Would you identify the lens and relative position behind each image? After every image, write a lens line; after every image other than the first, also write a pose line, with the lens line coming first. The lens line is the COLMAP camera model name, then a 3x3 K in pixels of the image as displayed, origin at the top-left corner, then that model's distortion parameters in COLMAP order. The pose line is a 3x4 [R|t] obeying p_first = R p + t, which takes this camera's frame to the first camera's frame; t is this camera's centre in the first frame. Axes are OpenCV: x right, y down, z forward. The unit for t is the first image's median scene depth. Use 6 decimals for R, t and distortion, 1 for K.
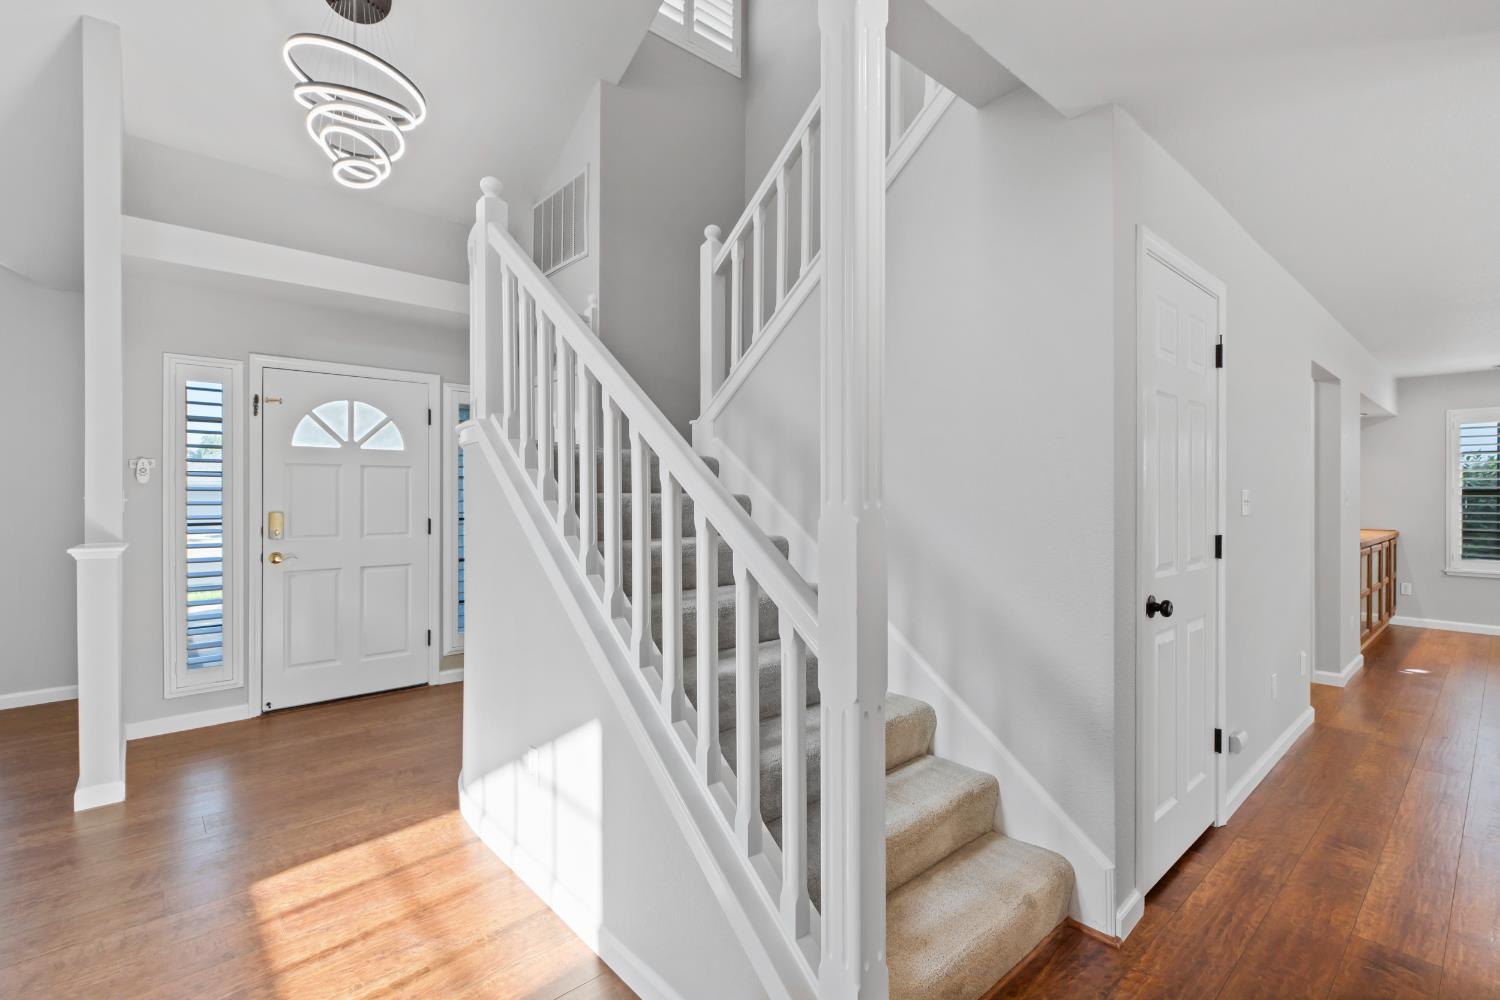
lens RADIAL K [[680.0, 0, 752.4], [0, 680.0, 495.0], [0, 0, 1]] dist [0.003425, -0.000102]
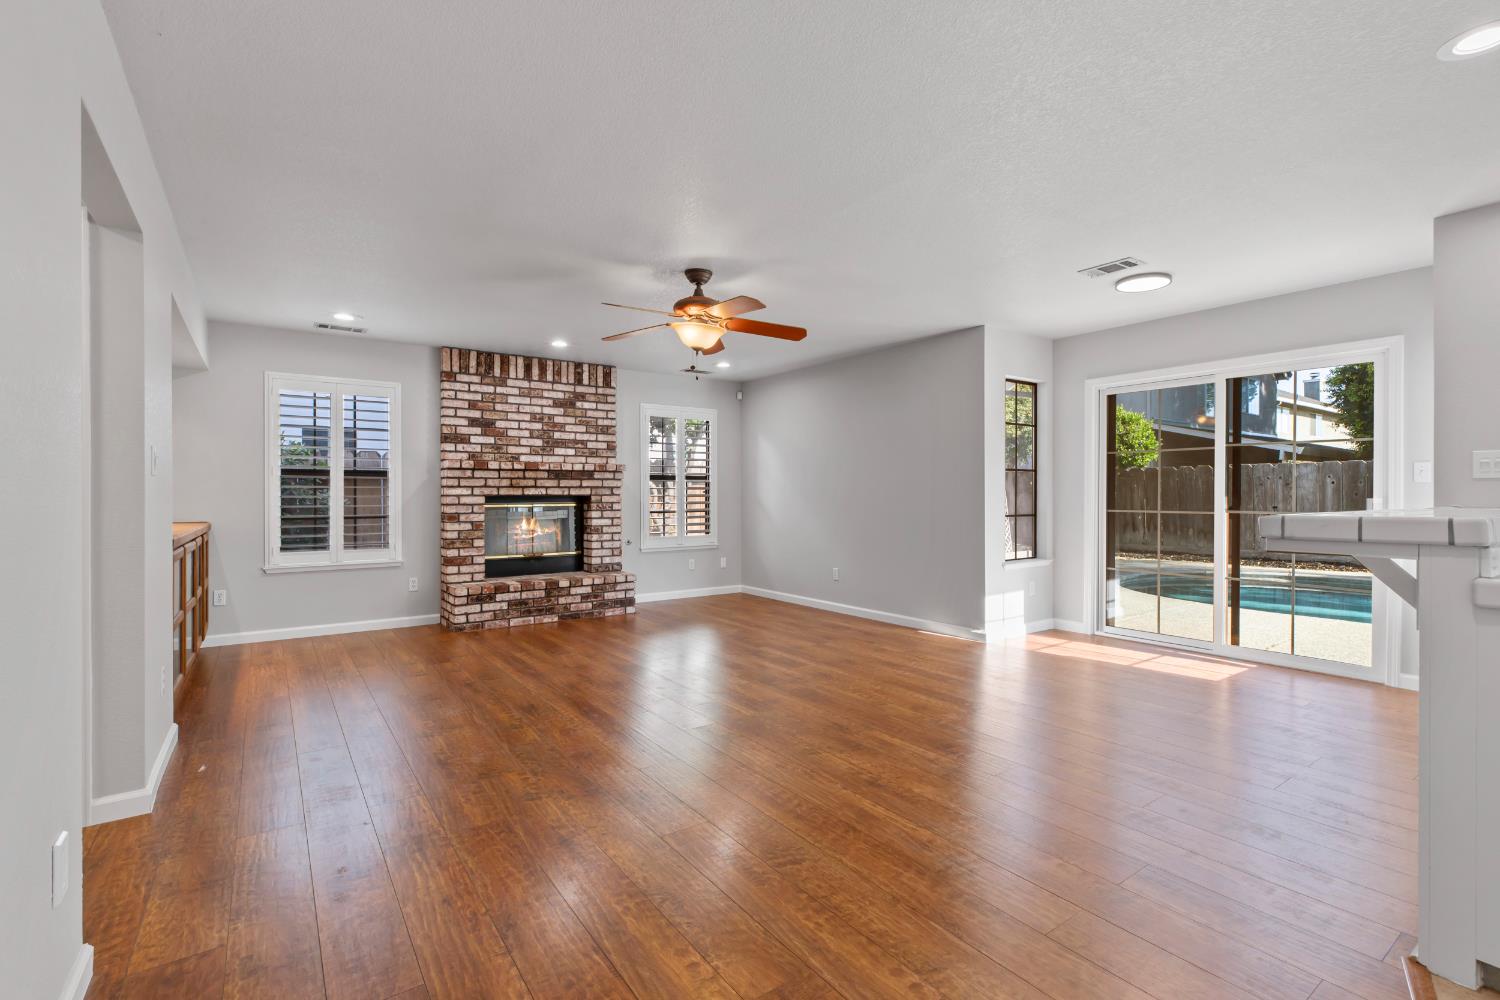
lens RADIAL K [[680.0, 0, 752.4], [0, 680.0, 495.0], [0, 0, 1]] dist [0.003425, -0.000102]
pose [[0.109526, -0.000566, 0.993984, 0.456279], [0.003096, 0.999995, 0.000228, 0.041785], [-0.993979, 0.003053, 0.109528, 0.556069]]
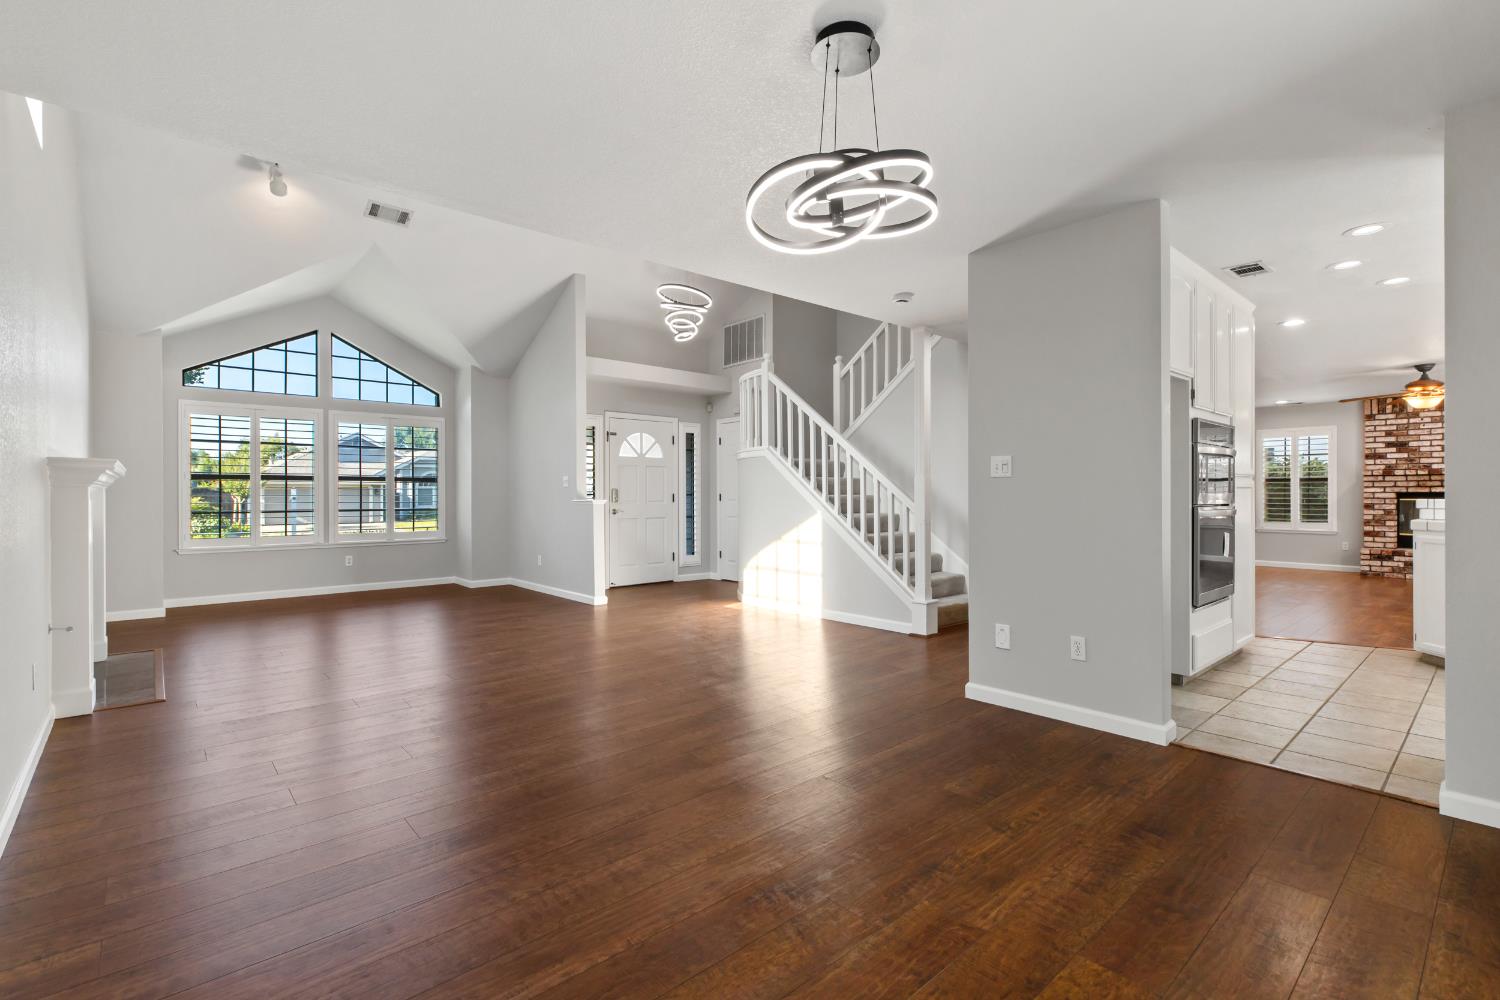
lens RADIAL K [[680.0, 0, 752.4], [0, 680.0, 495.0], [0, 0, 1]] dist [0.003425, -0.000102]
pose [[0.999991, -0.002458, -0.003532, -0.285159], [0.002458, 0.999997, 0.000060, 0.044559], [0.003531, -0.000069, 0.999994, -1.026656]]
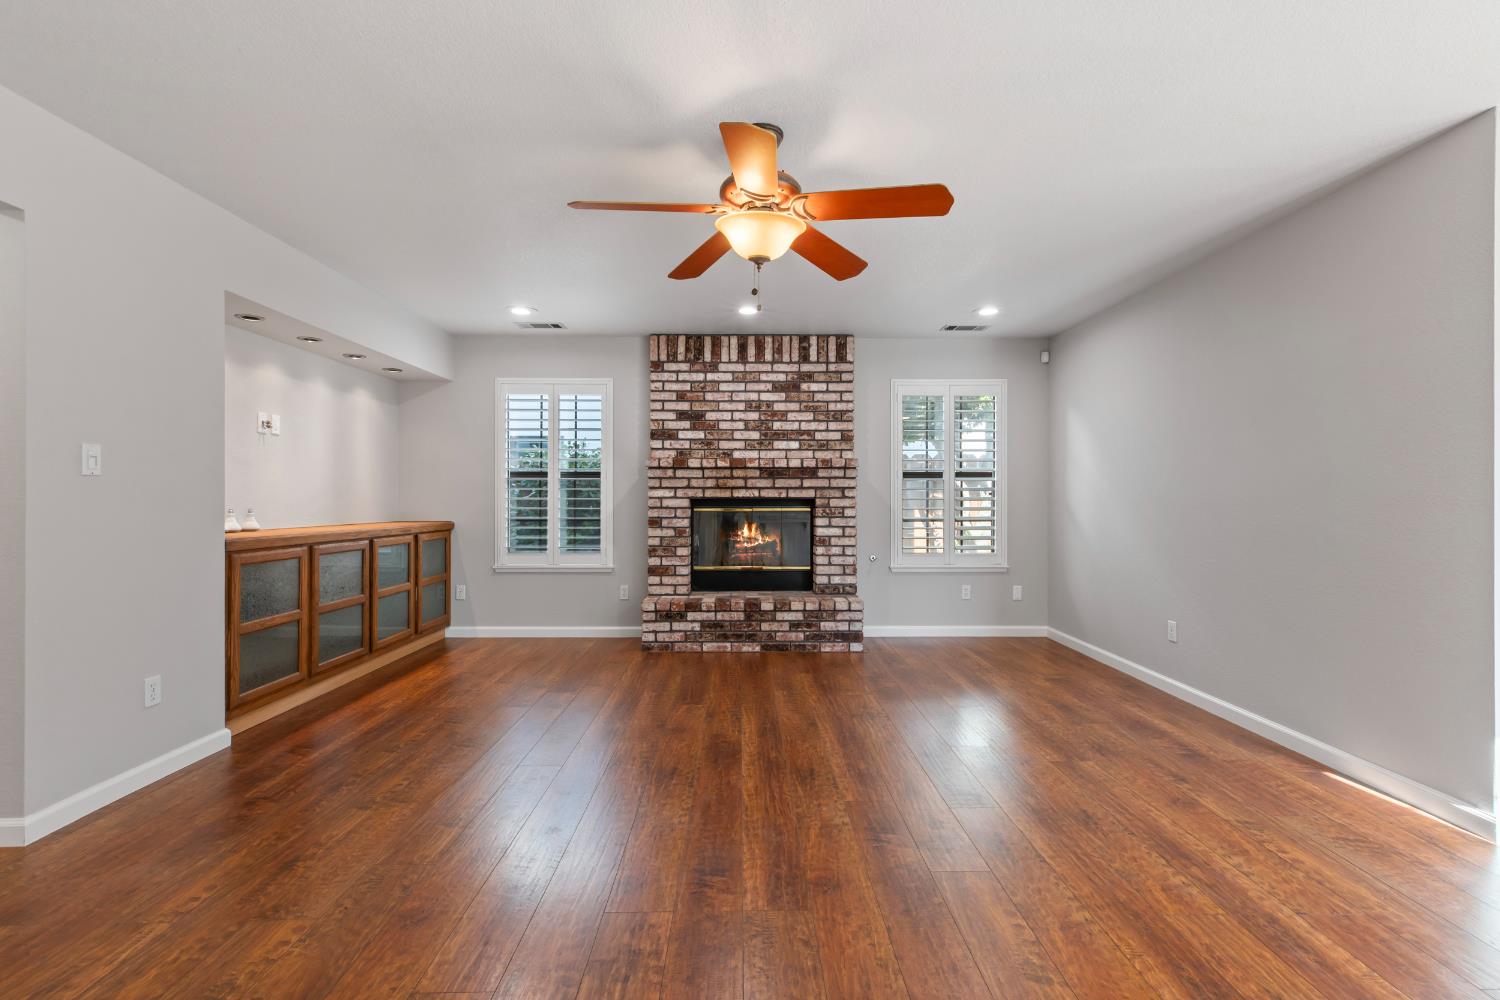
lens RADIAL K [[680.0, 0, 752.4], [0, 680.0, 495.0], [0, 0, 1]] dist [0.003425, -0.000102]
pose [[0.655682, 0.003494, 0.755029, 0.979833], [-0.000376, 0.999991, -0.004301, 0.041701], [-0.755037, 0.002536, 0.655677, 0.345081]]
